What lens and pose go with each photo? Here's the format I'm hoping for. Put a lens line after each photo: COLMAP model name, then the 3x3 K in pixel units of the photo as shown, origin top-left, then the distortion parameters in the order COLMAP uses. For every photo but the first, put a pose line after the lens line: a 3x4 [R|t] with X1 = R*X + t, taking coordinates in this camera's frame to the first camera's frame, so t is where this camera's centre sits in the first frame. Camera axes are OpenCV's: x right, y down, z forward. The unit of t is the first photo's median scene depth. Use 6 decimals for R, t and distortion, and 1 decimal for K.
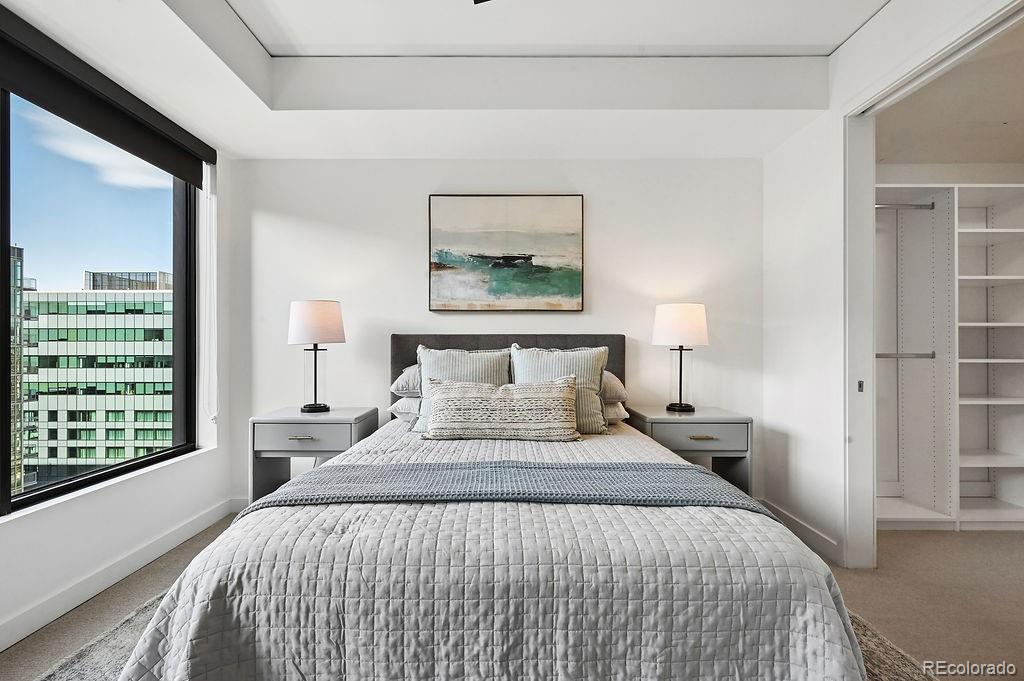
lens RADIAL K [[452.0, 0, 510.9], [0, 452.0, 343.0], [0, 0, 1]] dist [-0.003693, -0.000537]
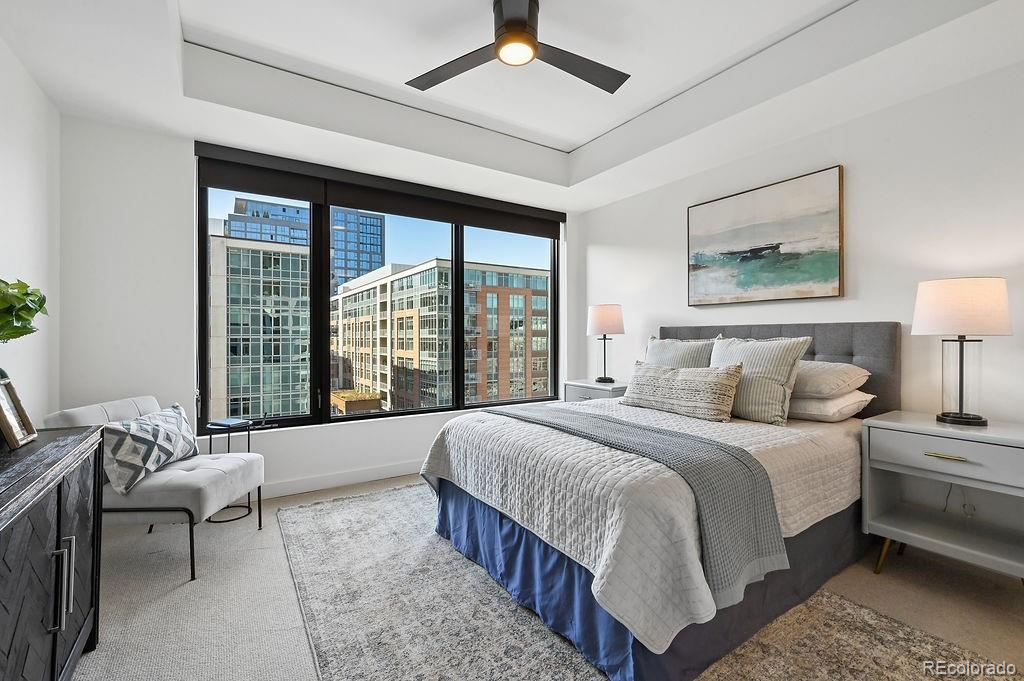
lens RADIAL K [[452.0, 0, 516.8], [0, 452.0, 337.3], [0, 0, 1]] dist [-0.003693, -0.000537]
pose [[0.546998, 0.000957, -0.837133, 0.558152], [0.008592, 0.999940, 0.006757, -0.002119], [0.837090, -0.010889, 0.546957, -0.017451]]
